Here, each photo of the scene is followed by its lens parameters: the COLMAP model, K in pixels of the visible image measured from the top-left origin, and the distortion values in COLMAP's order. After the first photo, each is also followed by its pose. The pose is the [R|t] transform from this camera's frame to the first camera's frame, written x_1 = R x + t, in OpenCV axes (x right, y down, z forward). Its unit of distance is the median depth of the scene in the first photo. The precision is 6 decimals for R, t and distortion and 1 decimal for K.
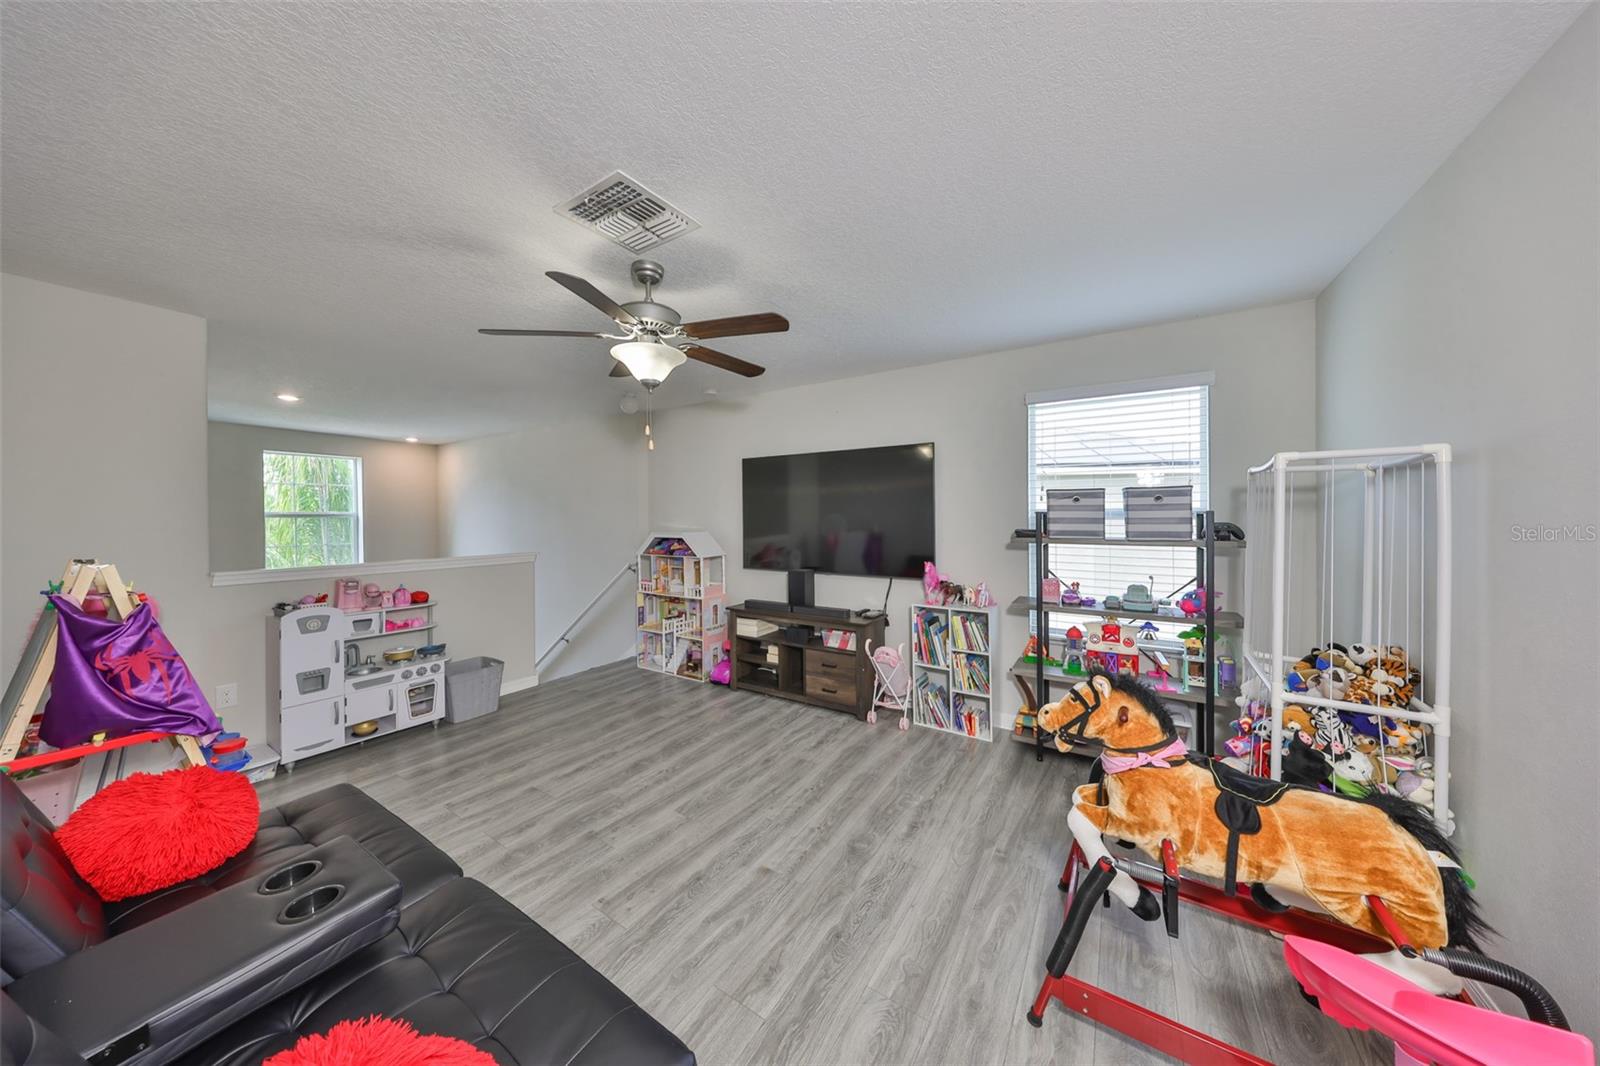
lens RADIAL K [[496.2, 0, 803.0], [0, 496.2, 523.5], [0, 0, 1]] dist [-0.000211, -0.000005]
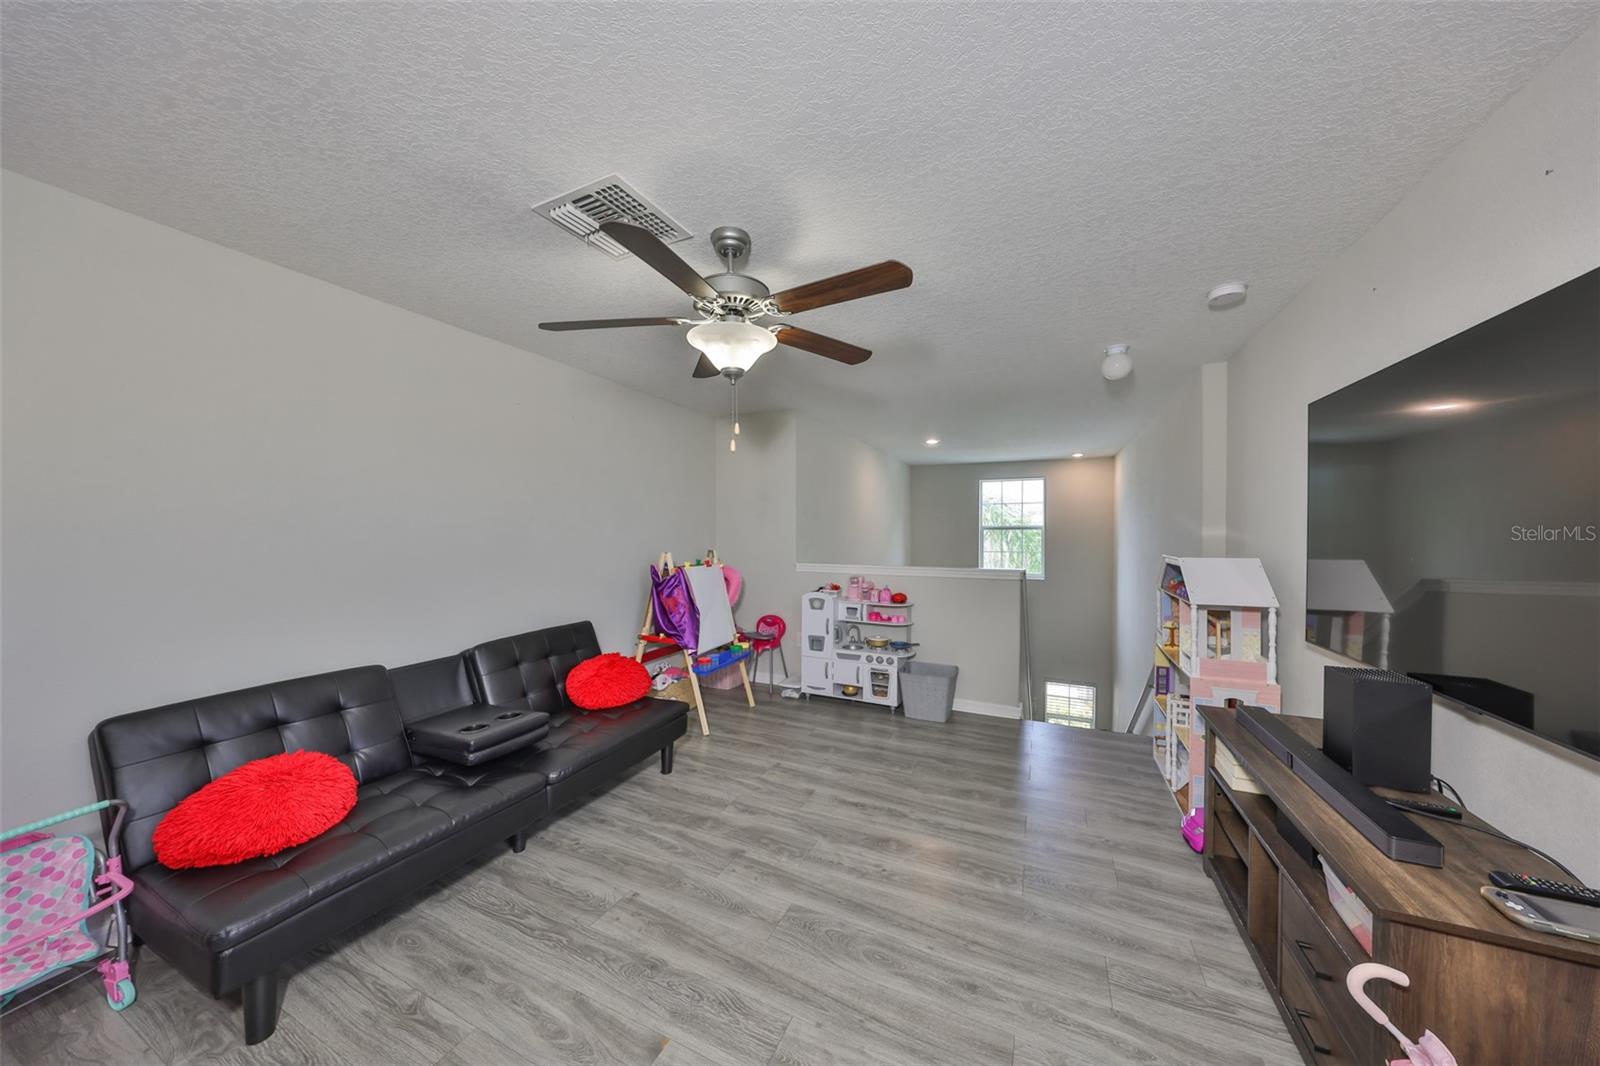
lens RADIAL K [[496.2, 0, 811.7], [0, 496.2, 537.4], [0, 0, 1]] dist [-0.000211, -0.000005]
pose [[0.158021, 0.018681, -0.987259, 0.368562], [-0.016277, 0.999734, 0.016311, -0.010732], [0.987302, 0.013492, 0.158283, 0.650762]]
